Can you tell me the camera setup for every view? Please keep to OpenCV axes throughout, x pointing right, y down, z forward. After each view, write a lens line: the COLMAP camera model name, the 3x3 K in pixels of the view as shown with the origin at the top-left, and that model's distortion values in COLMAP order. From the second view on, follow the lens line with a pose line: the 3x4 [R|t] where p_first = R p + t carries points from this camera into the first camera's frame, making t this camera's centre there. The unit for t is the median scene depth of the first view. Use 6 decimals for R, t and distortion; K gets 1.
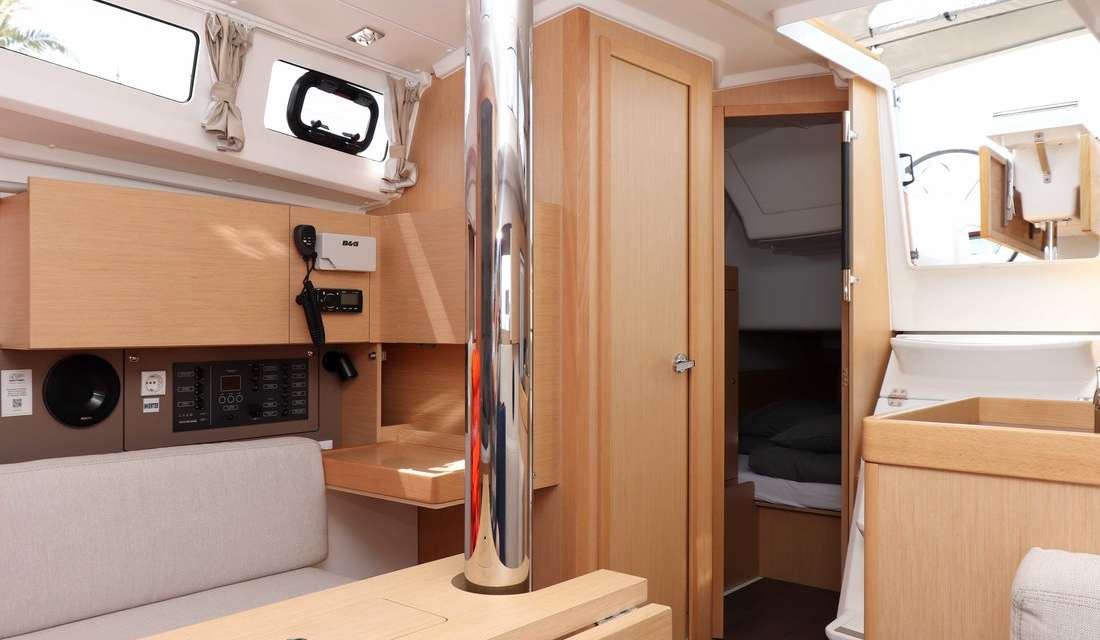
lens RADIAL K [[955.9, 0, 550.0], [0, 955.9, 320.0], [0, 0, 1]] dist [-0.007026, 0.005556]
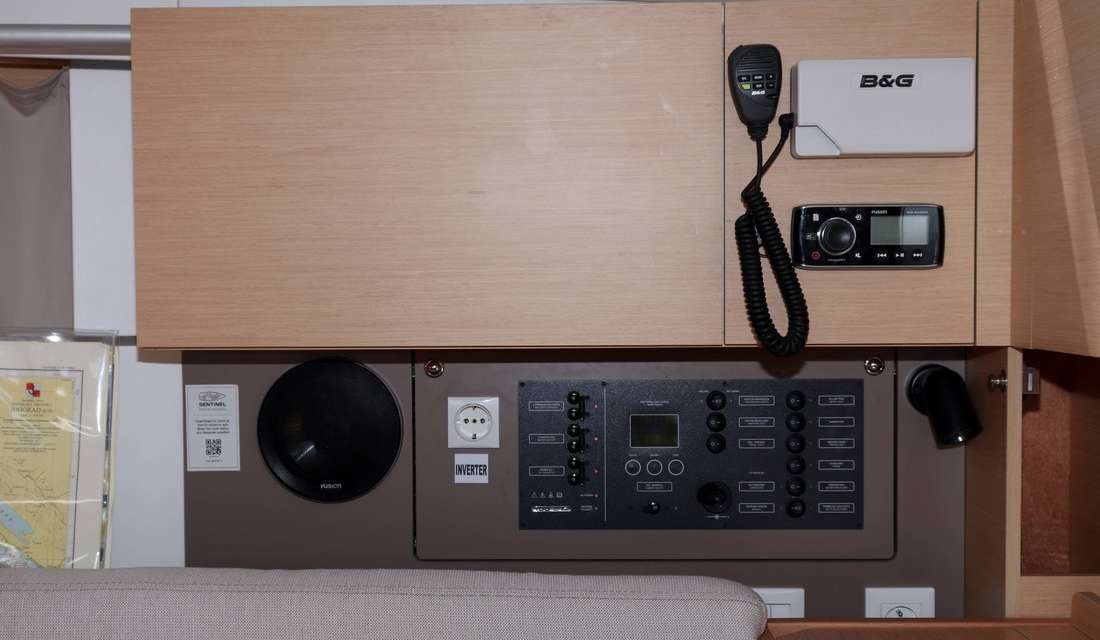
lens RADIAL K [[1474.0, 0, 550.0], [0, 1474.0, 320.0], [0, 0, 1]] dist [0.018717, 0.066621]
pose [[0.614801, 0.015356, -0.788532, 0.172296], [0.008052, 0.999636, 0.025745, -0.002590], [0.788641, -0.022178, 0.614454, 0.555715]]
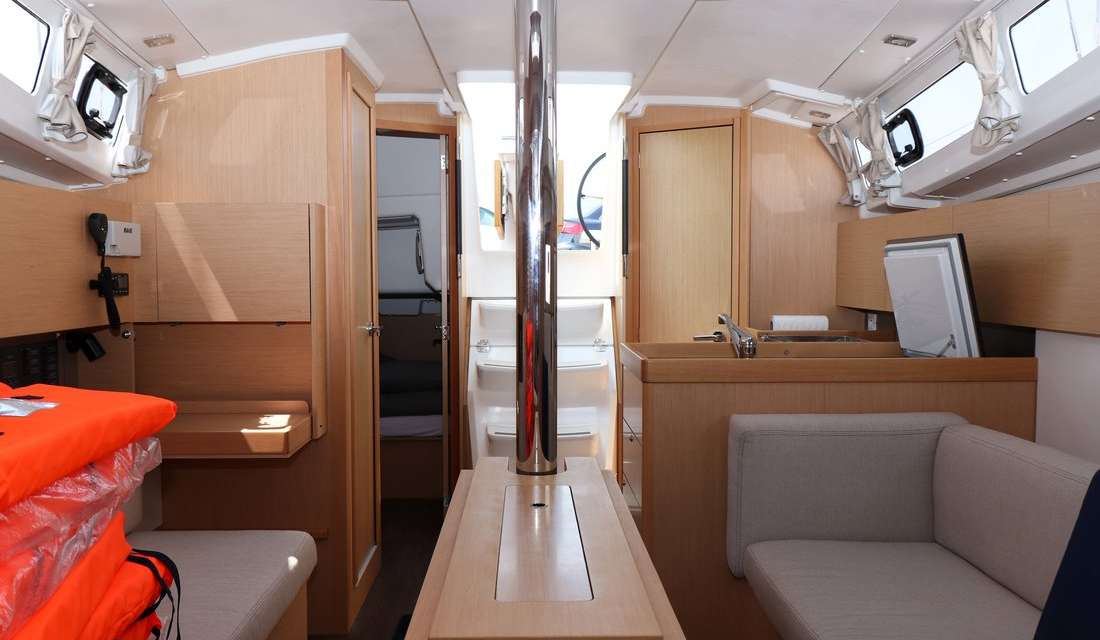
lens RADIAL K [[955.9, 0, 550.0], [0, 955.9, 320.0], [0, 0, 1]] dist [-0.007026, 0.005556]
pose [[0.742351, -0.035052, 0.669094, -0.592564], [-0.005728, 0.998262, 0.058652, -0.046675], [-0.669987, -0.047373, 0.740860, -0.111775]]
